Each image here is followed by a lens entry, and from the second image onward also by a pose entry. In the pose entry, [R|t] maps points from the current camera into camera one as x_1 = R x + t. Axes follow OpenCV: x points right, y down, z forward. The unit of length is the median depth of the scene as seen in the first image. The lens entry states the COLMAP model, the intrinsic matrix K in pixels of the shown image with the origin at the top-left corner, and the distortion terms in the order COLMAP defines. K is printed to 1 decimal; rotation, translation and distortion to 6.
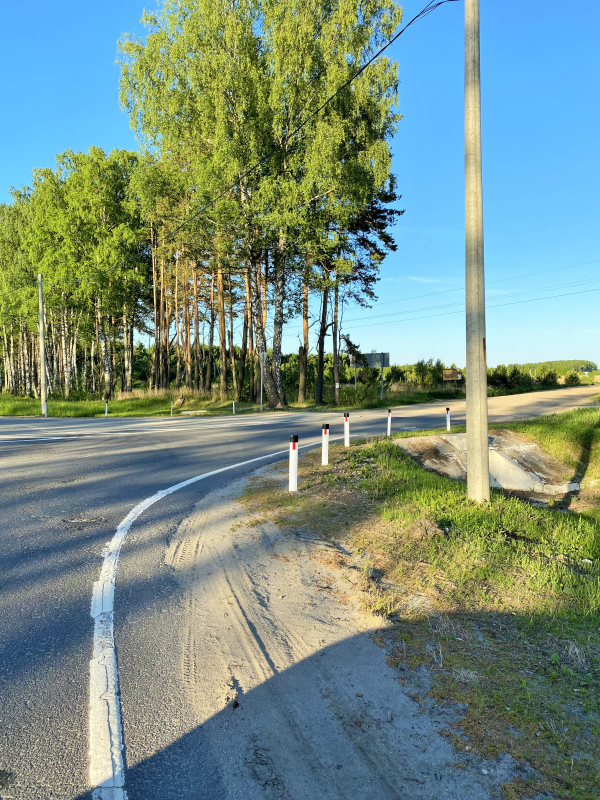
lens RADIAL K [[604.2, 0, 295.8], [0, 604.2, 388.2], [0, 0, 1]] dist [0.134874, -0.320525]
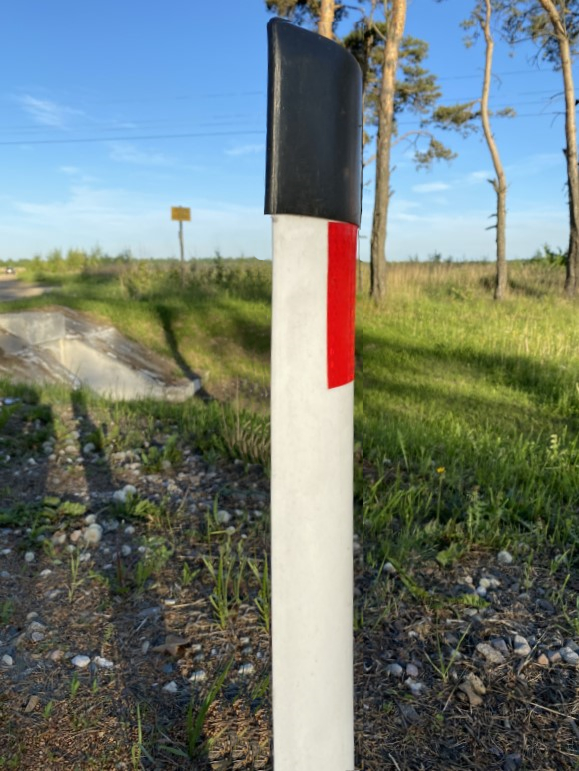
lens RADIAL K [[608.3, 0, 289.5], [0, 608.3, 385.5], [0, 0, 1]] dist [0.003626, -0.005085]
pose [[0.591080, -0.122546, 0.797250, -0.008654], [-0.013416, 0.986761, 0.161623, 0.021398], [-0.806501, -0.106229, 0.581611, 0.224128]]
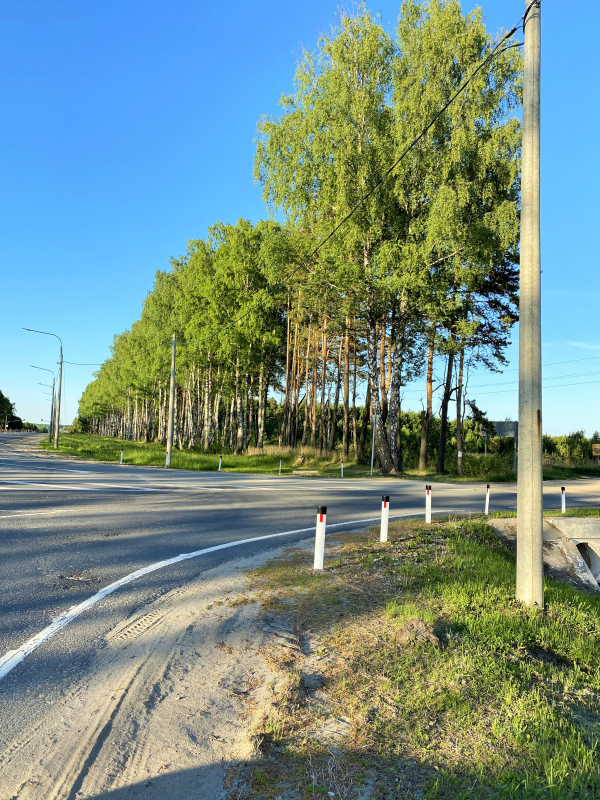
lens RADIAL K [[604.2, 0, 295.8], [0, 604.2, 388.2], [0, 0, 1]] dist [0.134874, -0.320525]
pose [[0.971567, 0.032382, -0.234540, 0.038541], [-0.055858, 0.993989, -0.094153, -0.002622], [0.230082, 0.104577, 0.967536, 0.018185]]
